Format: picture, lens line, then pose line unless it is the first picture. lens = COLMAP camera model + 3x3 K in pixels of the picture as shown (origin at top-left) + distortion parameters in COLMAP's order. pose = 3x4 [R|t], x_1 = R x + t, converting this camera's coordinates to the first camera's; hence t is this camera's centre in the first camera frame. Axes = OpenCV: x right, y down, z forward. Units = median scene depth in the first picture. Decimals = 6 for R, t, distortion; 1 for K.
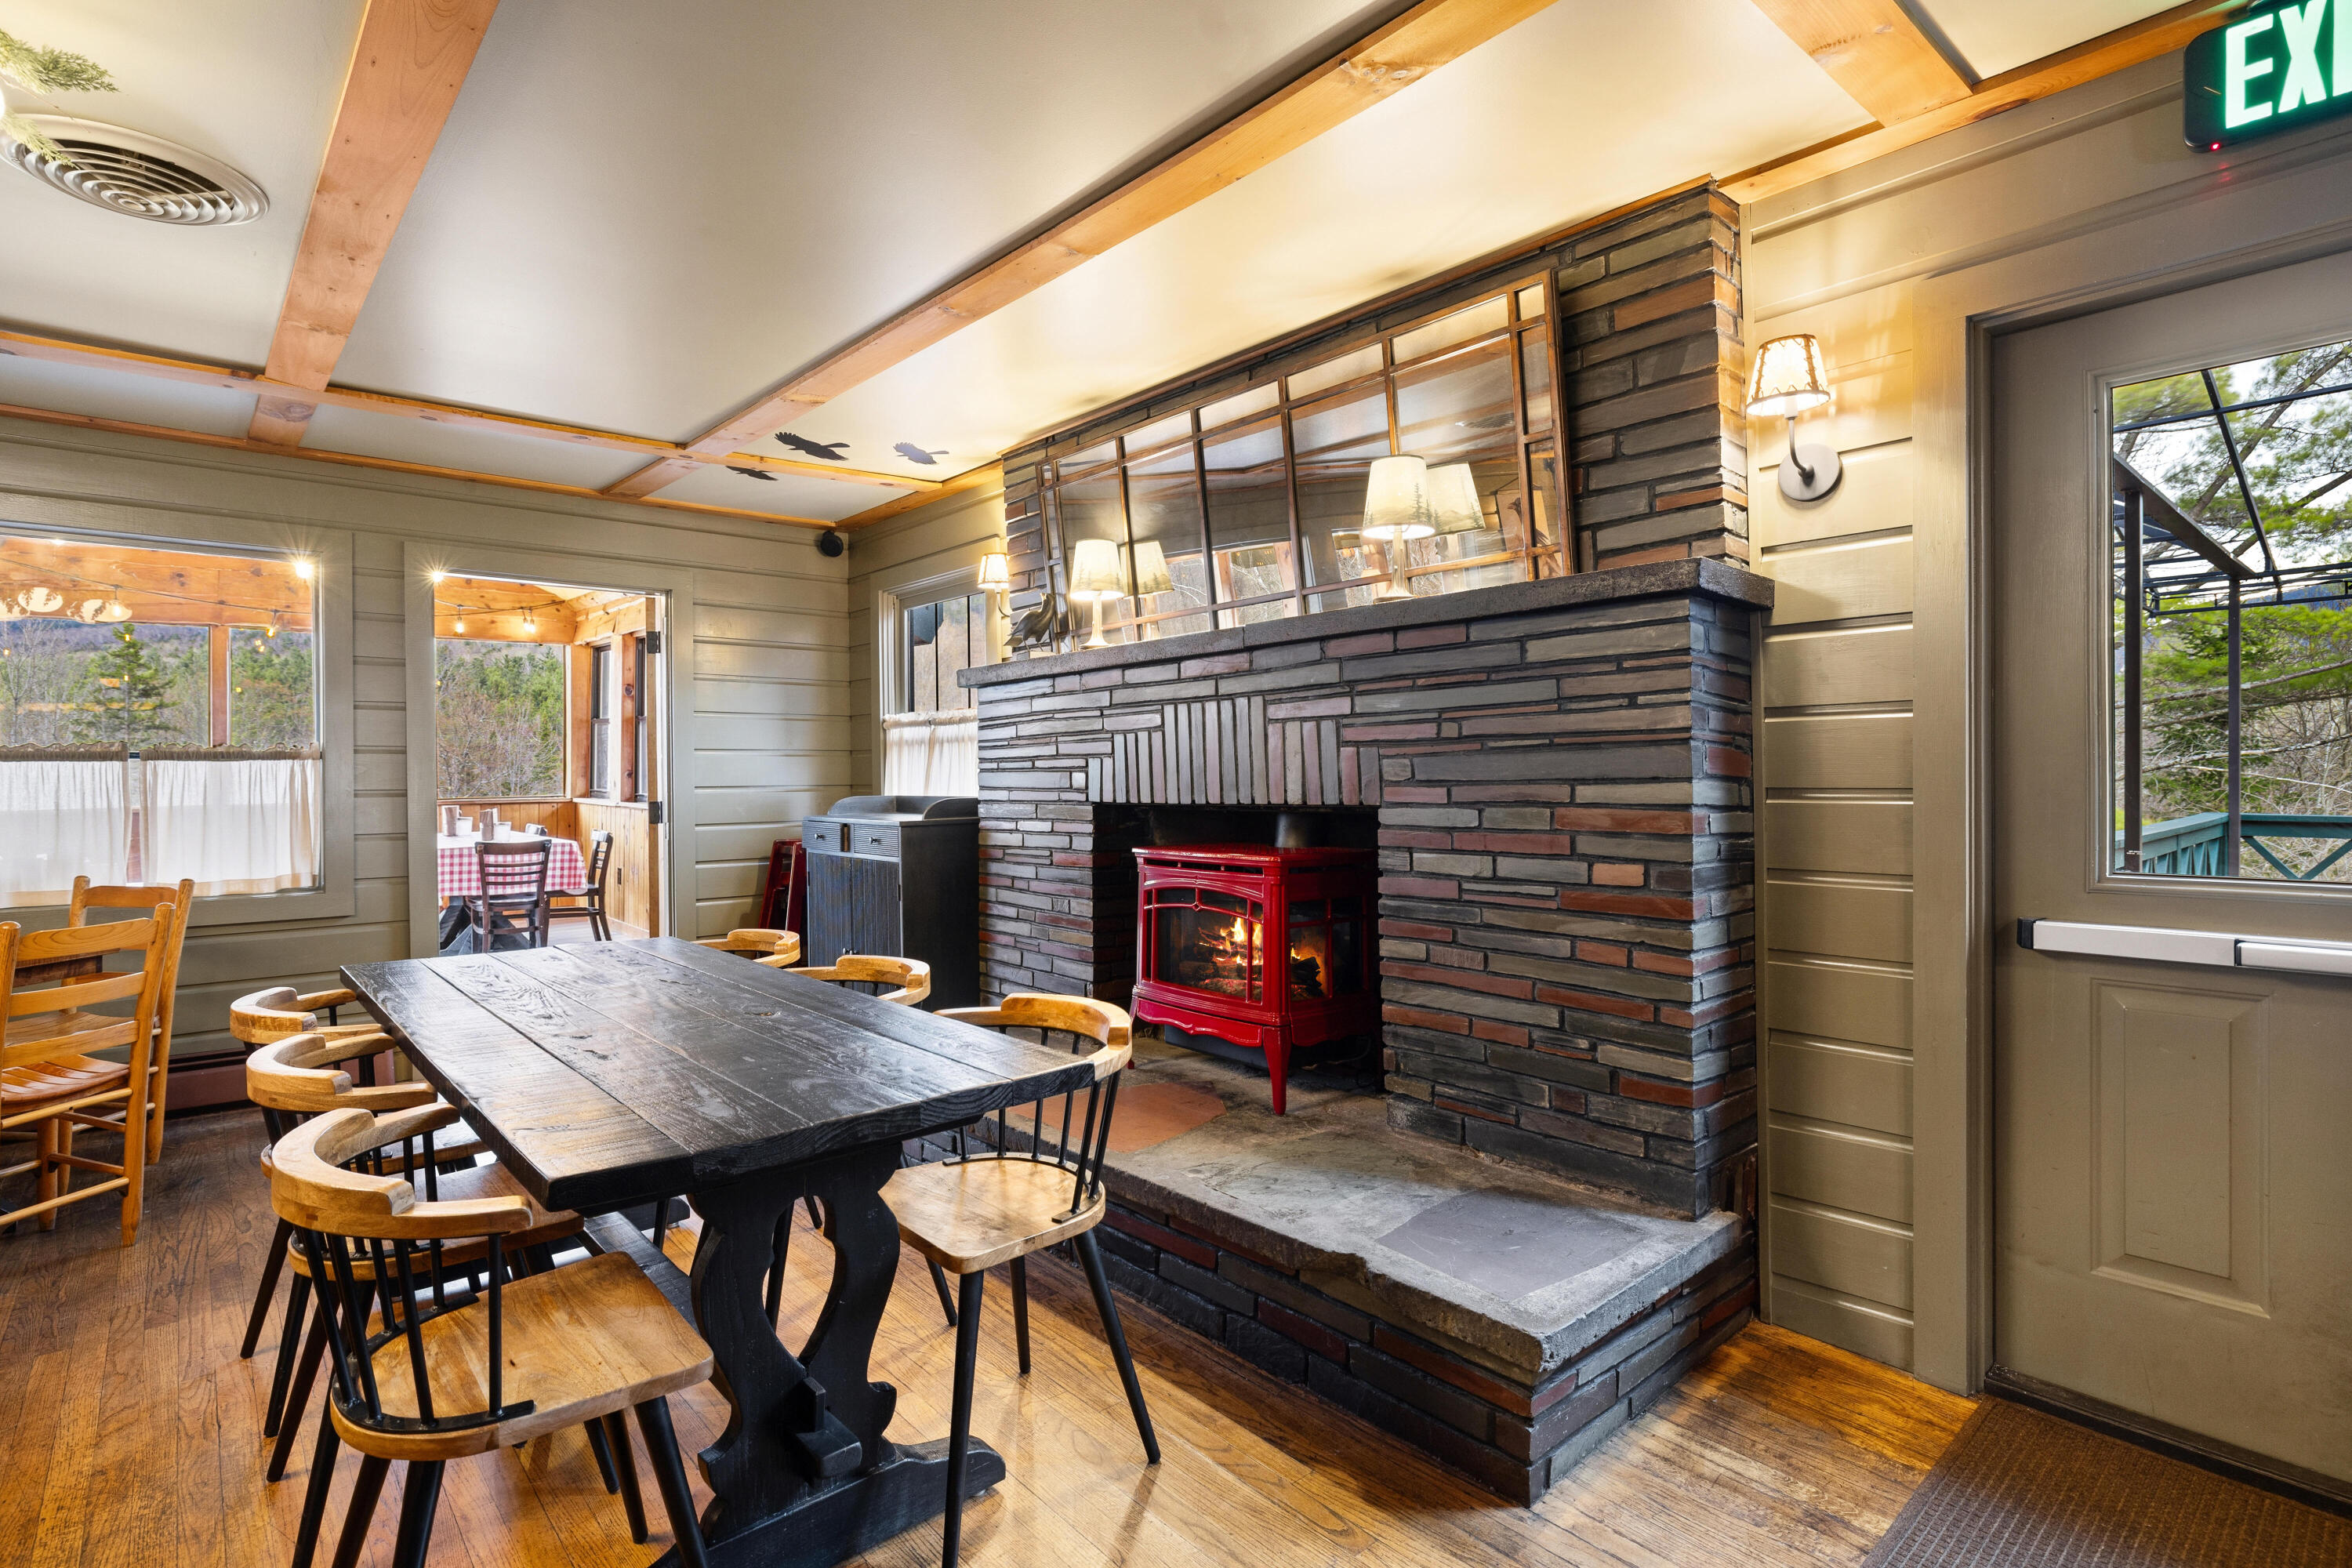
lens RADIAL K [[1146.7, 0, 1176.0], [0, 1146.7, 784.0], [0, 0, 1]] dist [0.001363, 0.000762]
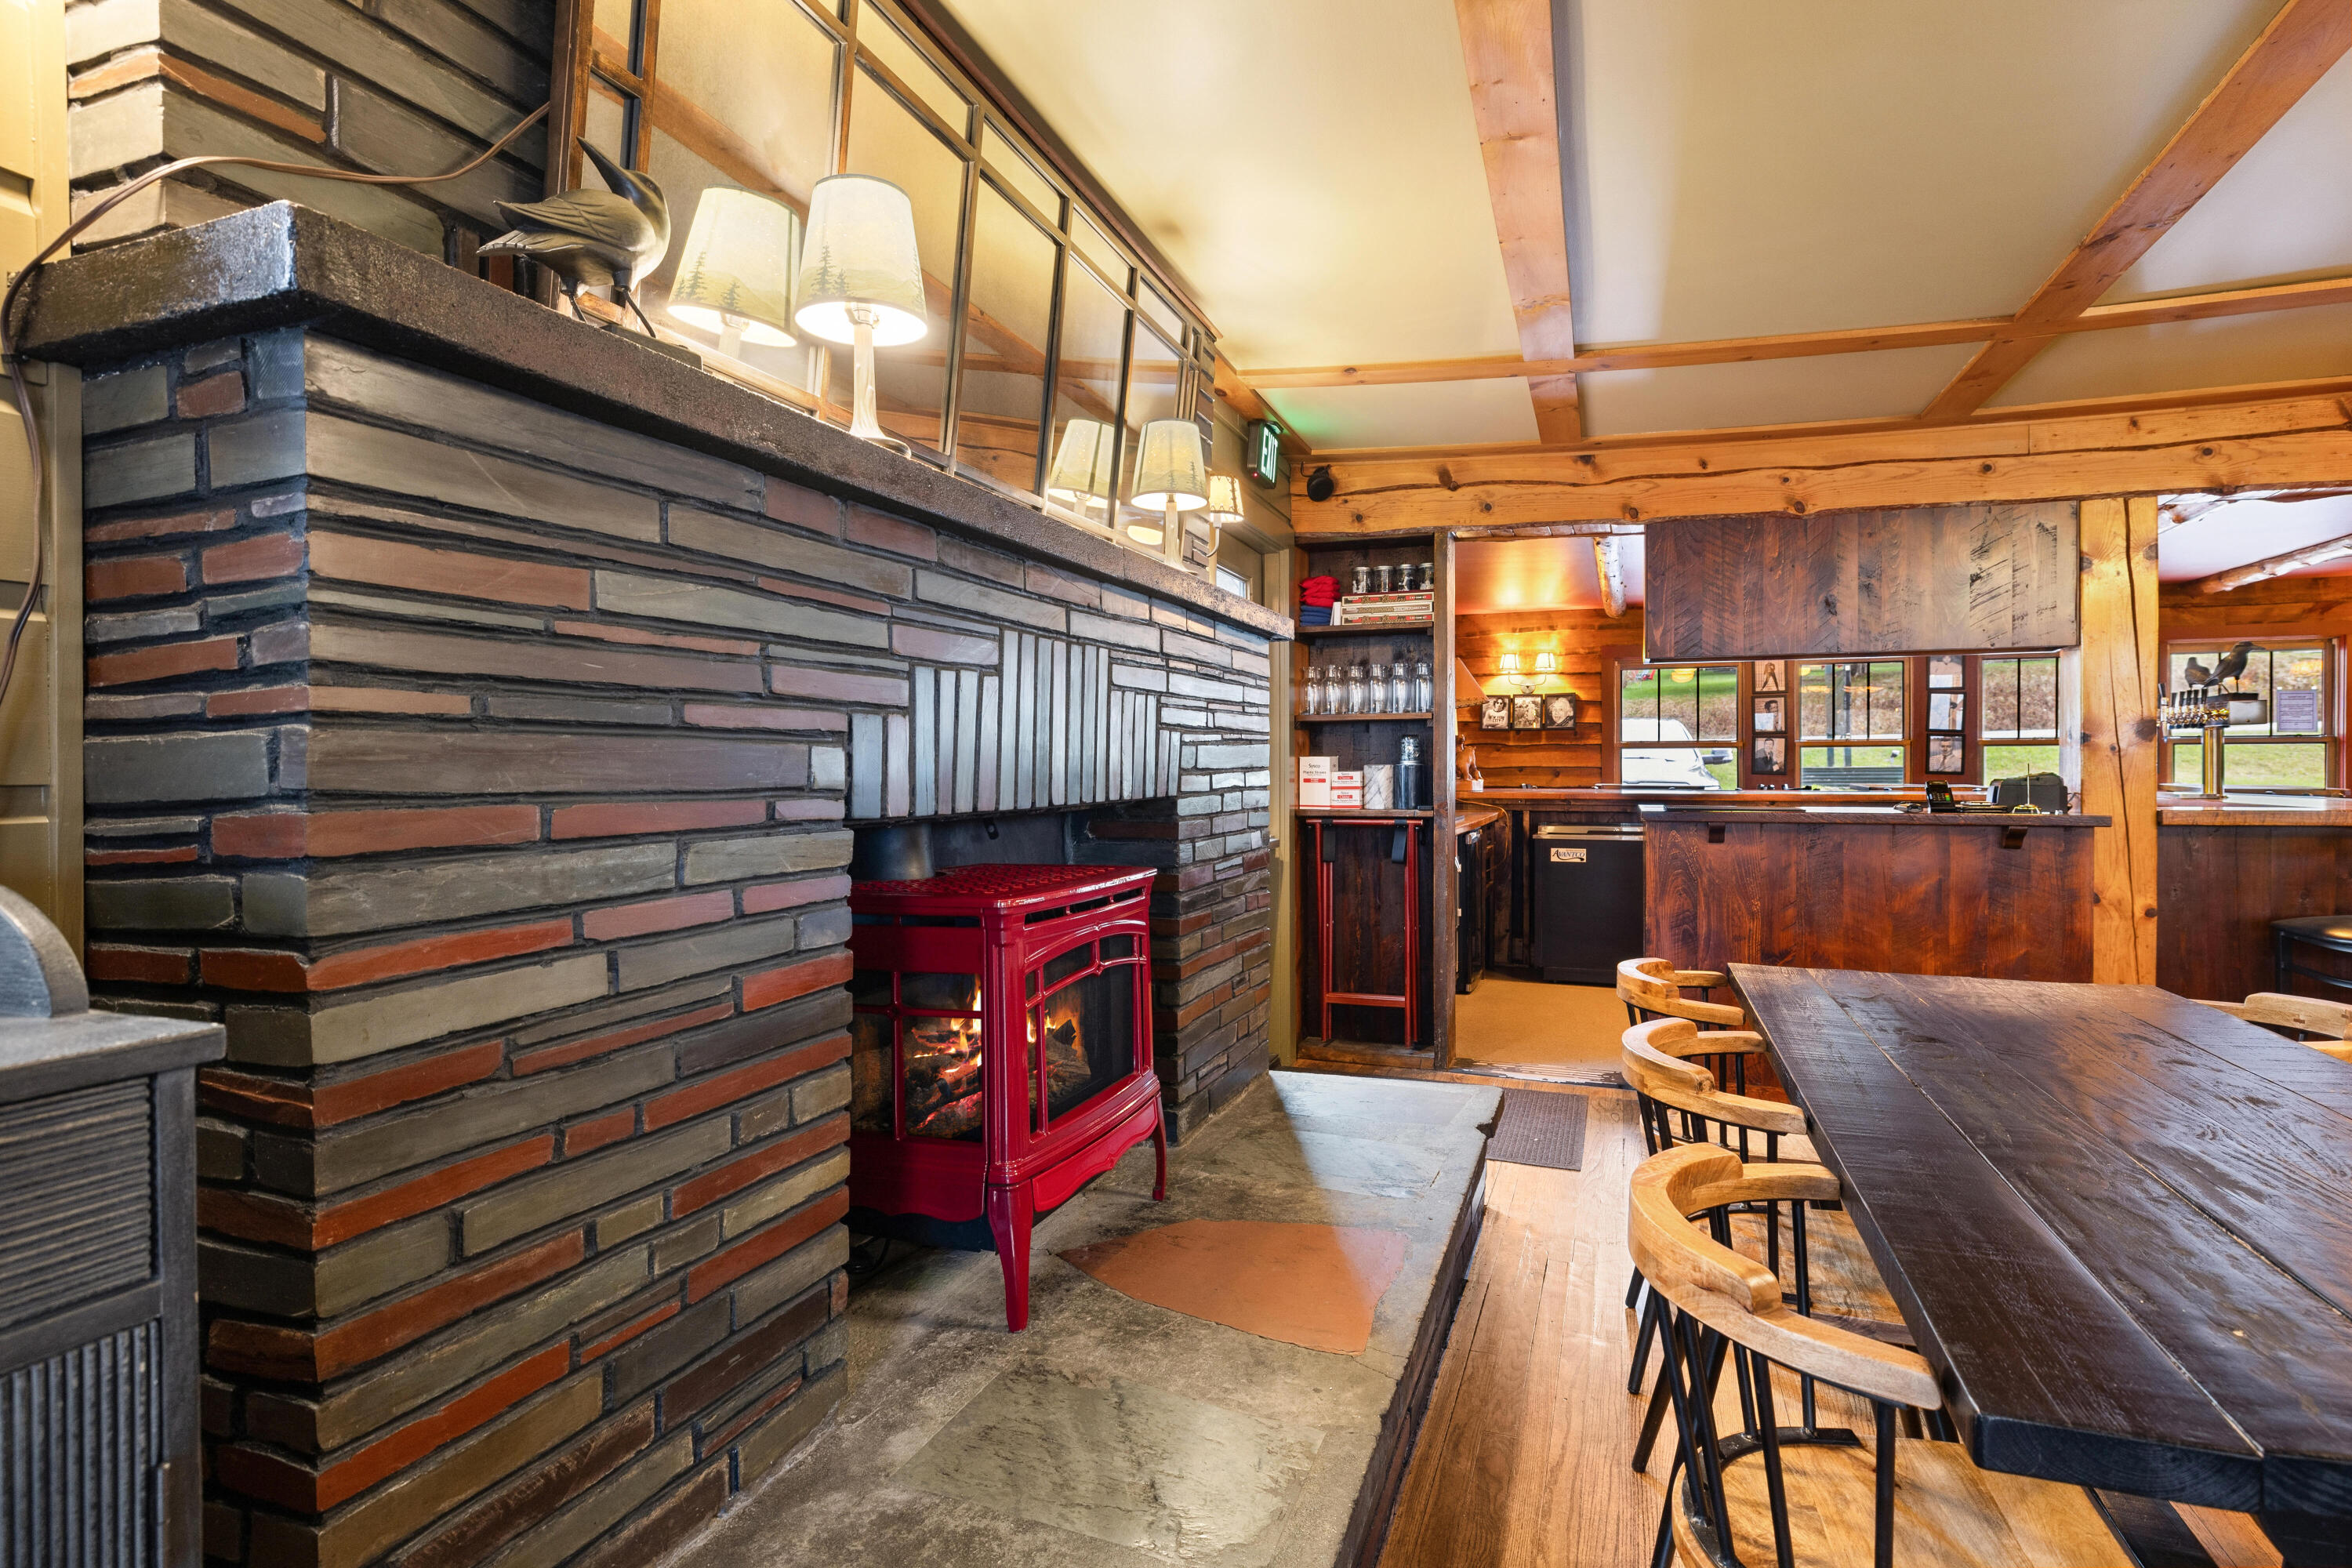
lens RADIAL K [[1202.9, 0, 1176.0], [0, 1202.9, 784.0], [0, 0, 1]] dist [-0.001937, -0.000789]
pose [[-0.473878, -0.004113, 0.880581, -0.559366], [0.010699, 0.999888, 0.010428, -0.000619], [-0.880526, 0.014363, -0.473781, 1.219091]]
